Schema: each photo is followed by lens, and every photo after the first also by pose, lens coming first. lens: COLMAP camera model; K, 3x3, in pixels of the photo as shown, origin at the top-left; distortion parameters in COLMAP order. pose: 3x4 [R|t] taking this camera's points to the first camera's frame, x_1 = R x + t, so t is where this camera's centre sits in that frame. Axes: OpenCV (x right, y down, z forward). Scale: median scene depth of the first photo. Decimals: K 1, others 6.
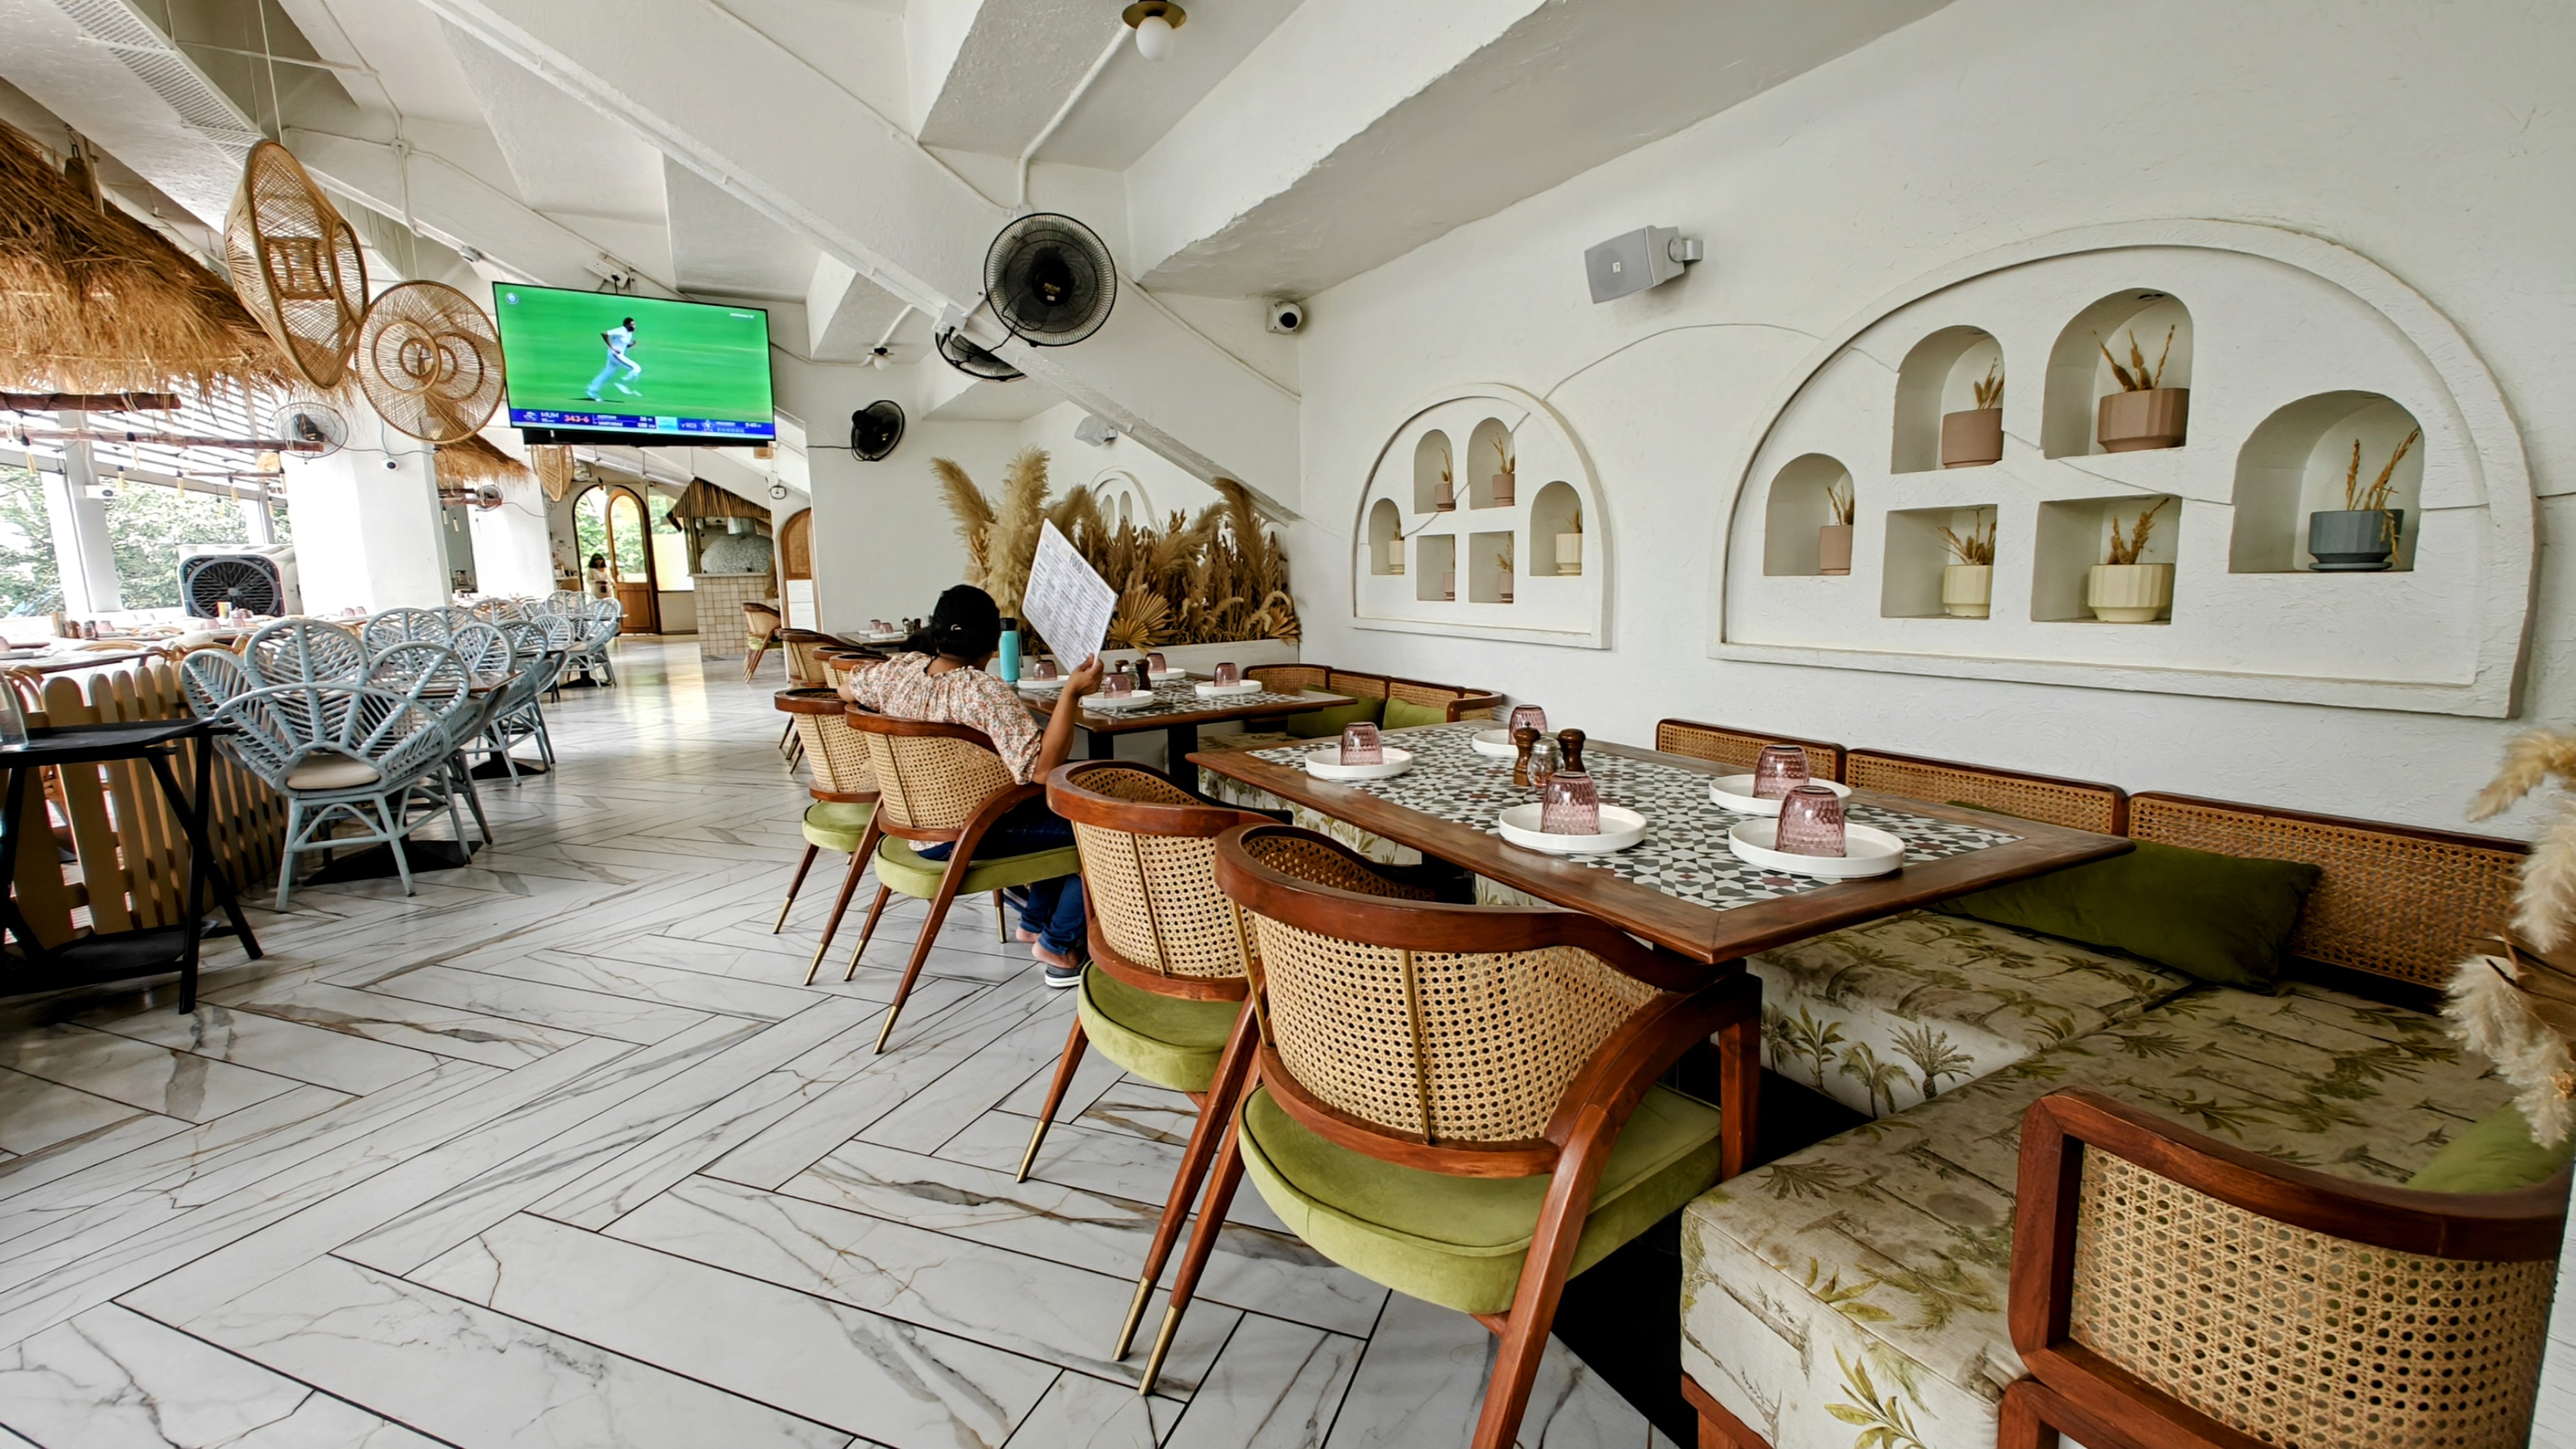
lens RADIAL K [[1074.2, 0, 1288.0], [0, 1074.2, 724.5], [0, 0, 1]] dist [0.006394, 0.000296]
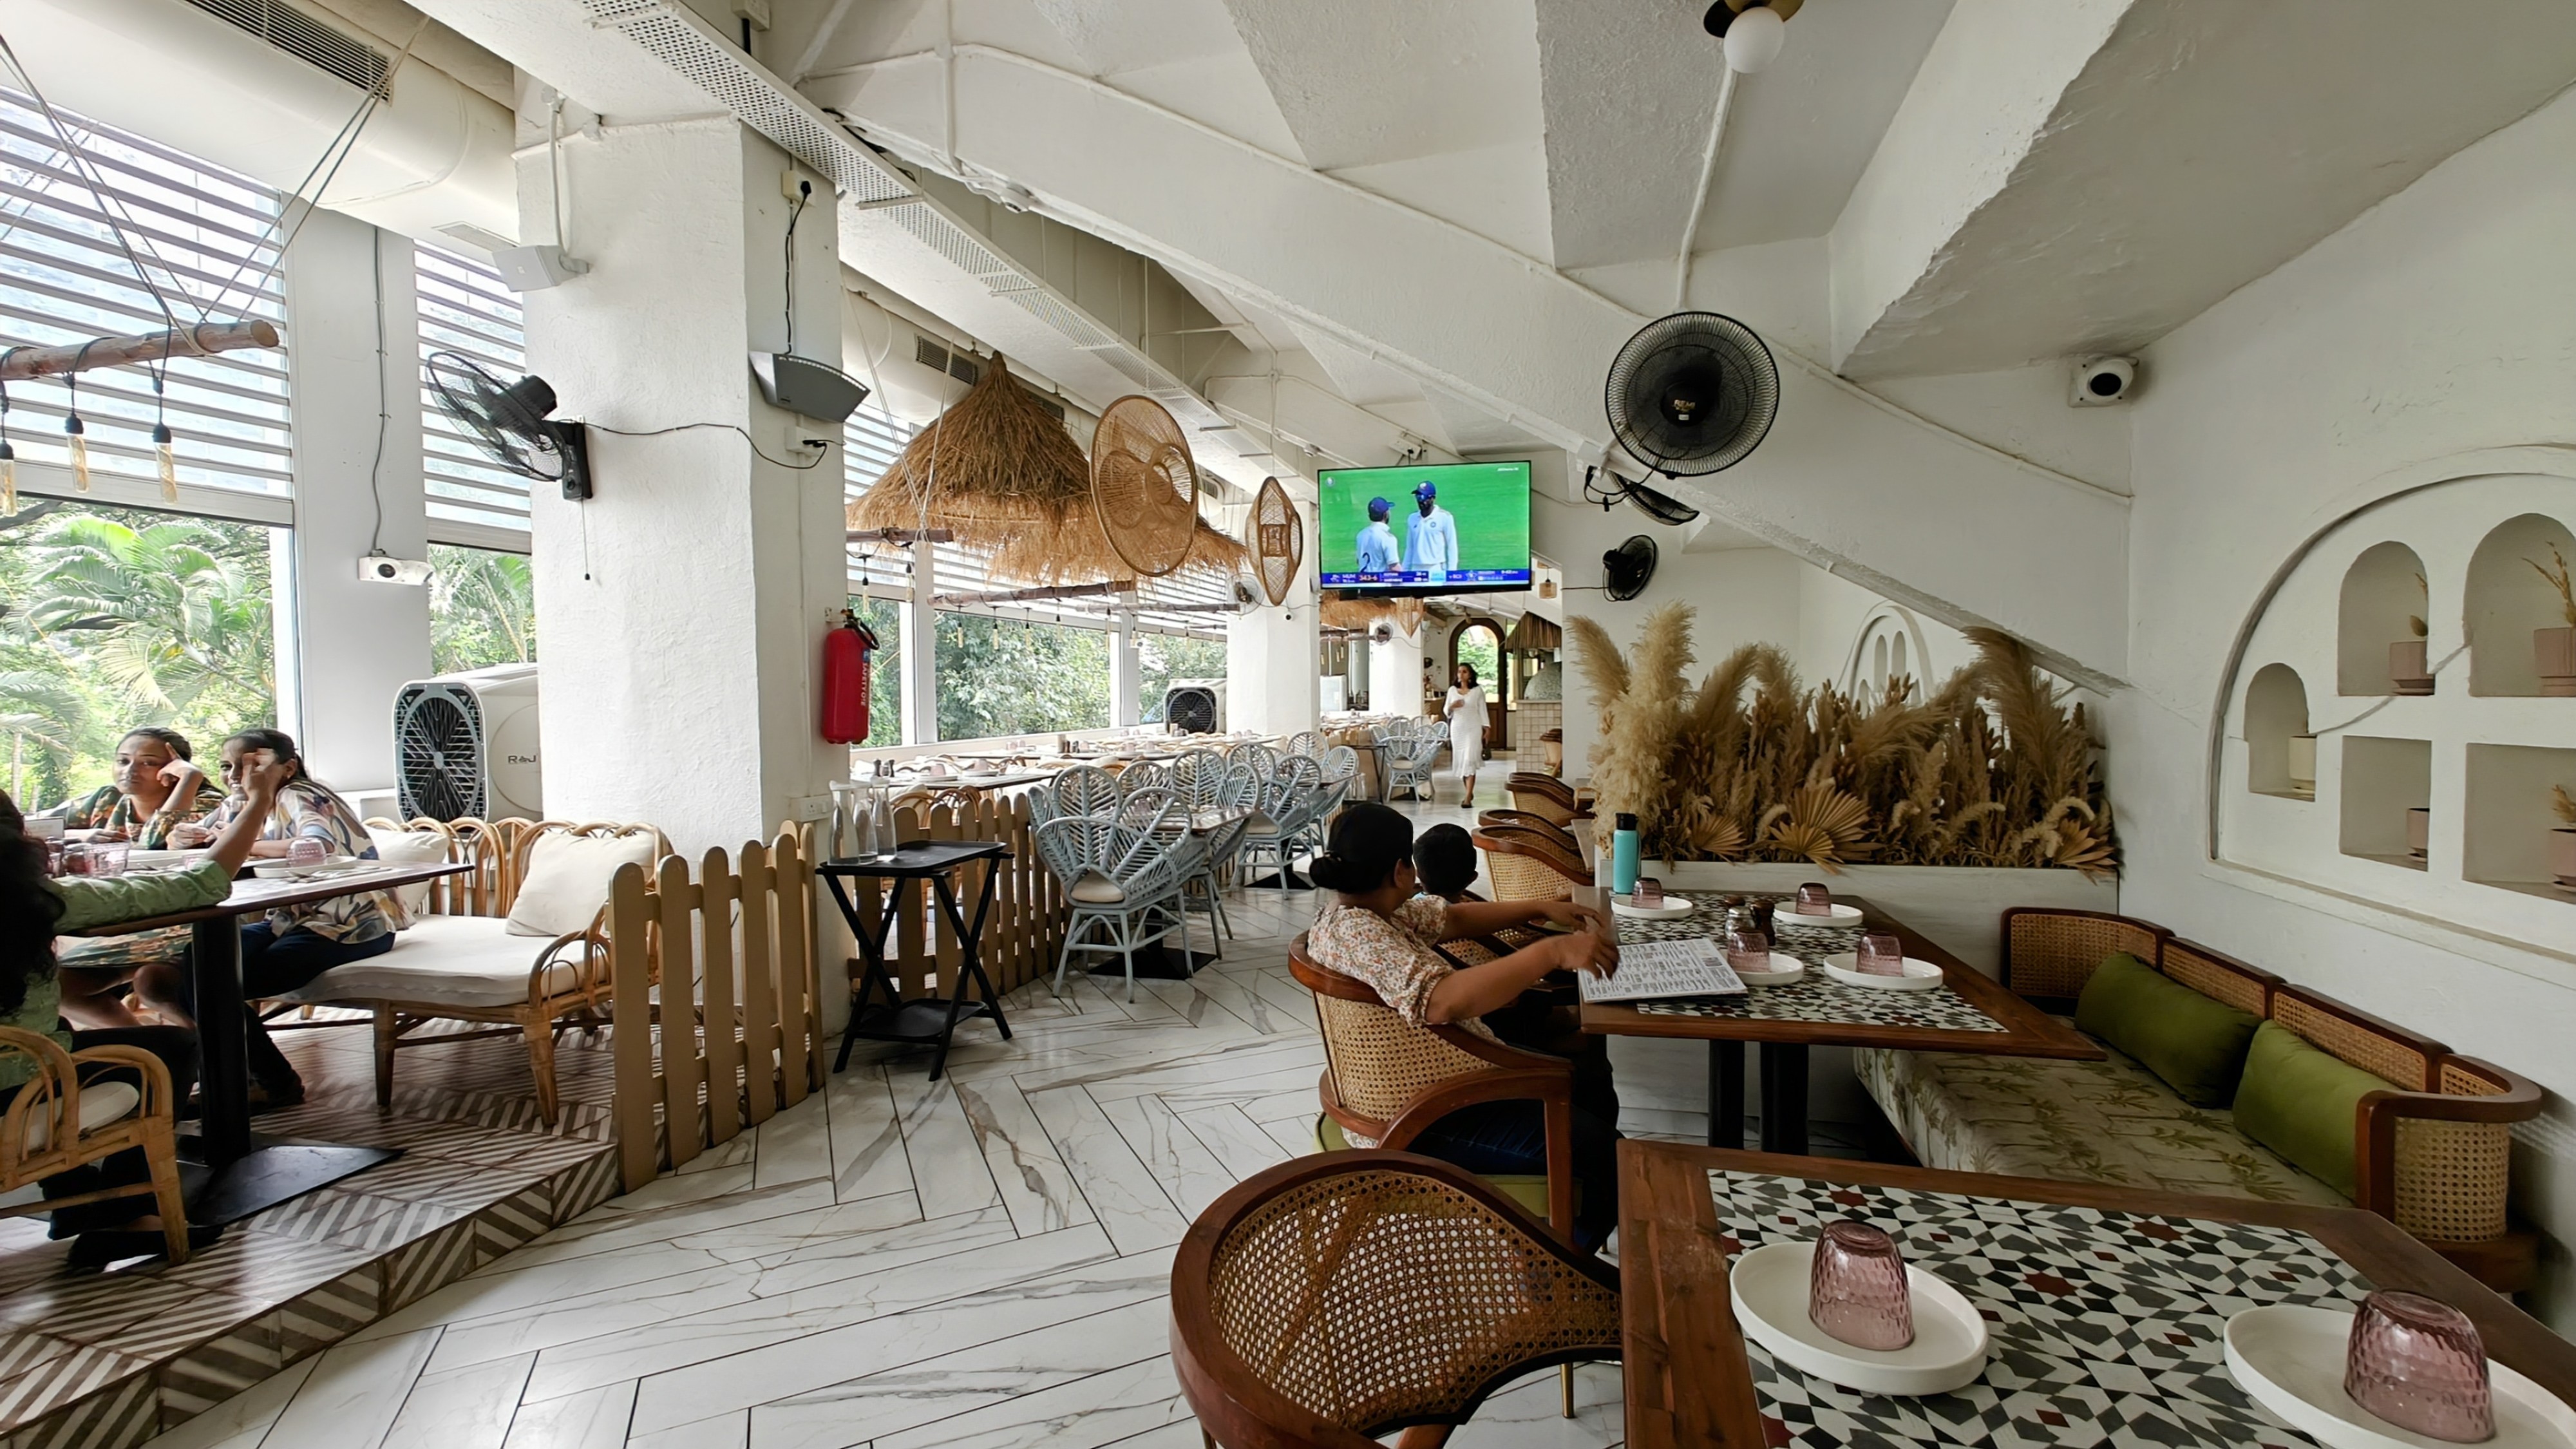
lens RADIAL K [[1076.3, 0, 1288.0], [0, 1076.3, 724.5], [0, 0, 1]] dist [-0.000777, -0.000045]
pose [[0.721748, 0.036678, -0.691183, 0.098772], [-0.108751, 0.992201, -0.060908, -0.081426], [0.683559, 0.119127, 0.720109, 0.224977]]
